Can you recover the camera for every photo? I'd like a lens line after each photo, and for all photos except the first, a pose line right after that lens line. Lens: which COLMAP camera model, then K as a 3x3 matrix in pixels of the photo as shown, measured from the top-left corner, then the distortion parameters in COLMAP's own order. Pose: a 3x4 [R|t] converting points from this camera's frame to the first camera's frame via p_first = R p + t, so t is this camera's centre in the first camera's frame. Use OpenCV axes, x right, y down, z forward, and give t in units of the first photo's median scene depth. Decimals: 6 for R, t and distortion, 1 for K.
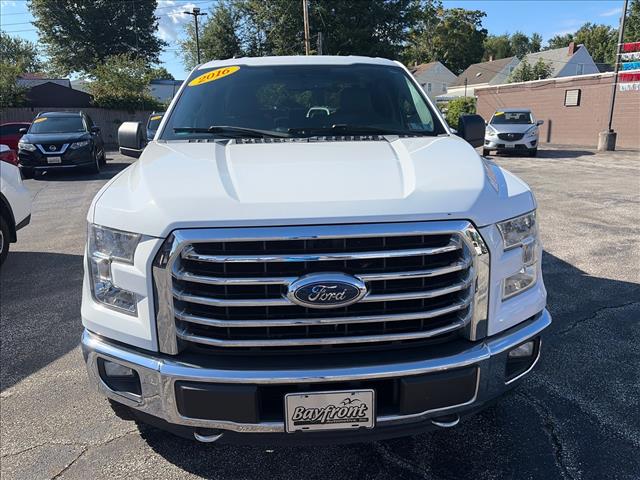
lens RADIAL K [[488.6, 0, 320.0], [0, 488.6, 240.0], [0, 0, 1]] dist [0.095418, -0.101107]
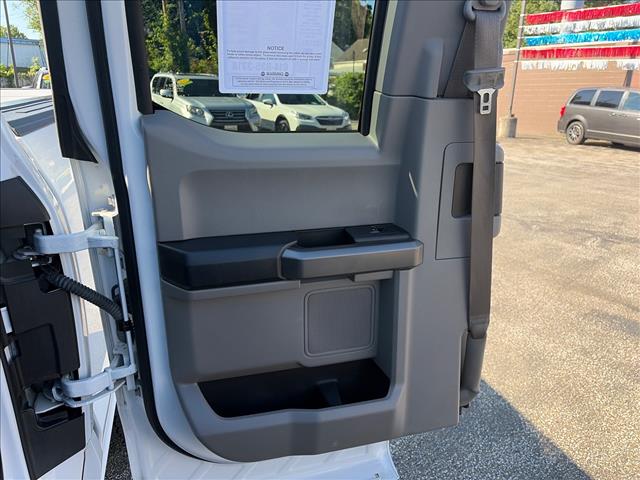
lens RADIAL K [[488.6, 0, 320.0], [0, 488.6, 240.0], [0, 0, 1]] dist [0.095418, -0.101107]
pose [[0.976461, -0.032928, 0.213167, 0.042109], [0.023065, 0.998552, 0.048591, -0.037791], [-0.214458, -0.042530, 0.975807, 0.158067]]
